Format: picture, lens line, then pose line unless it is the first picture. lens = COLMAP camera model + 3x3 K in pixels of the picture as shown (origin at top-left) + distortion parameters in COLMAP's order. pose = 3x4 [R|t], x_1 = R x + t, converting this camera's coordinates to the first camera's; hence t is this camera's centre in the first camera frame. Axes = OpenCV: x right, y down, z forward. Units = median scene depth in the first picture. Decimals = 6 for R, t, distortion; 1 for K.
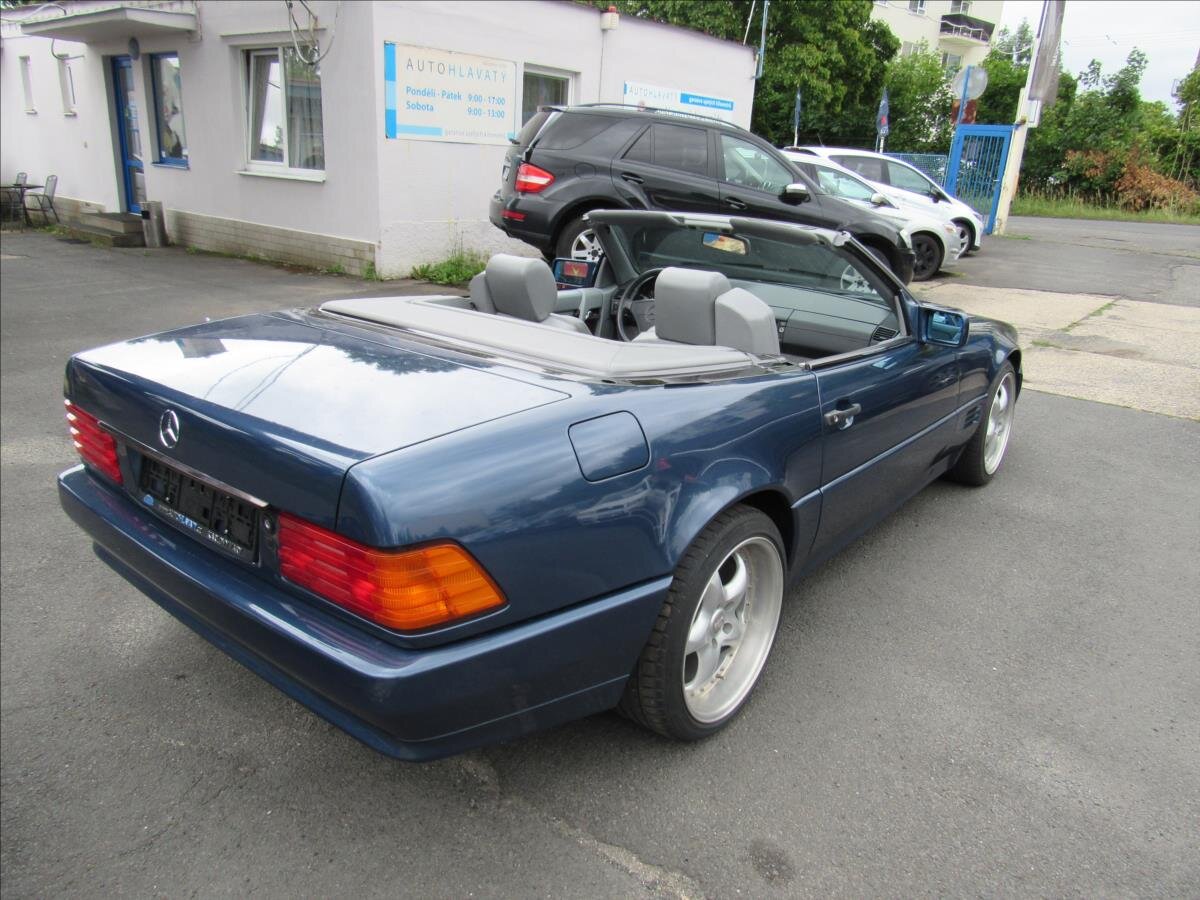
lens RADIAL K [[872.5, 0, 619.3], [0, 872.5, 459.5], [0, 0, 1]] dist [-0.033119, 0.009439]
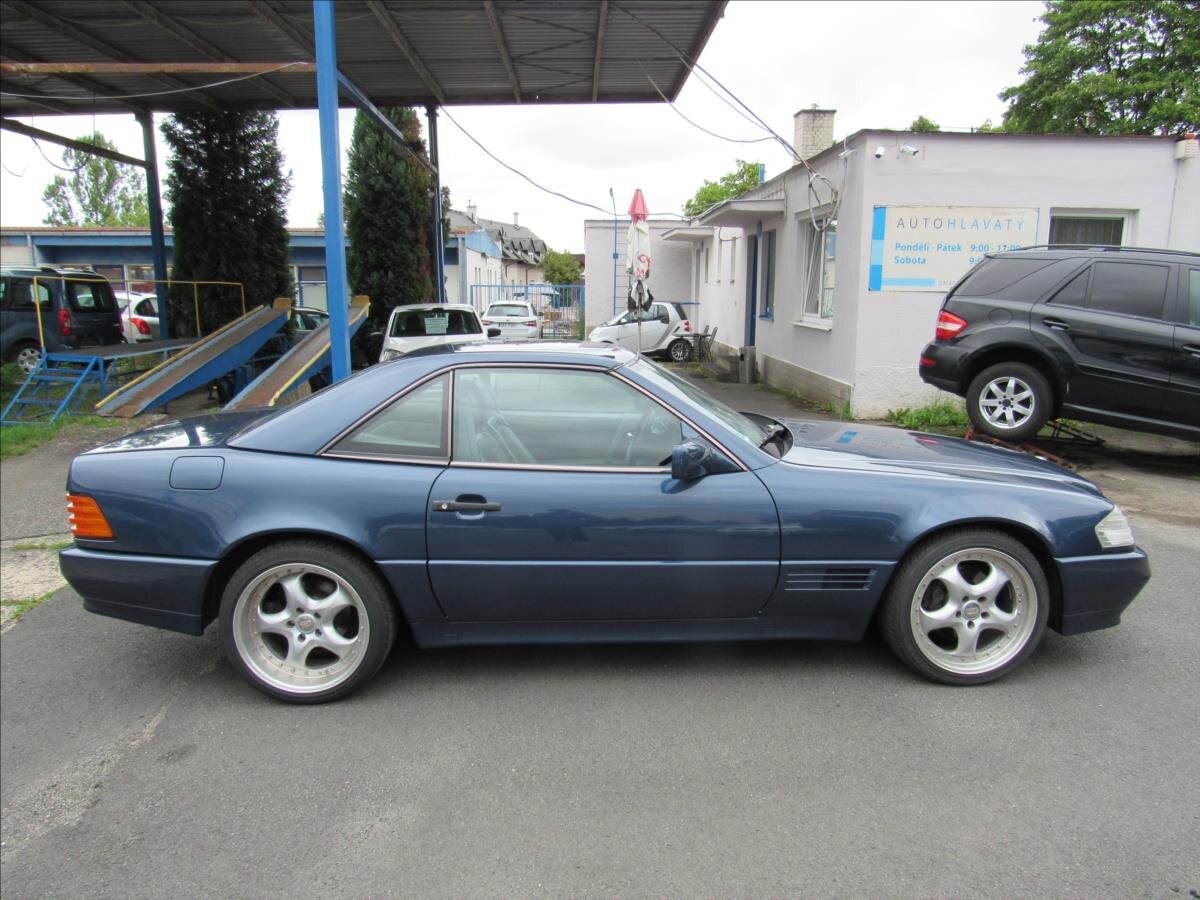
lens RADIAL K [[872.5, 0, 592.9], [0, 872.5, 452.9], [0, 0, 1]] dist [-0.033119, 0.009439]
pose [[0.641190, 0.093978, -0.761606, 6.461685], [-0.224719, 0.971960, -0.069255, -0.394500], [0.733741, 0.215552, 0.644330, 1.653980]]
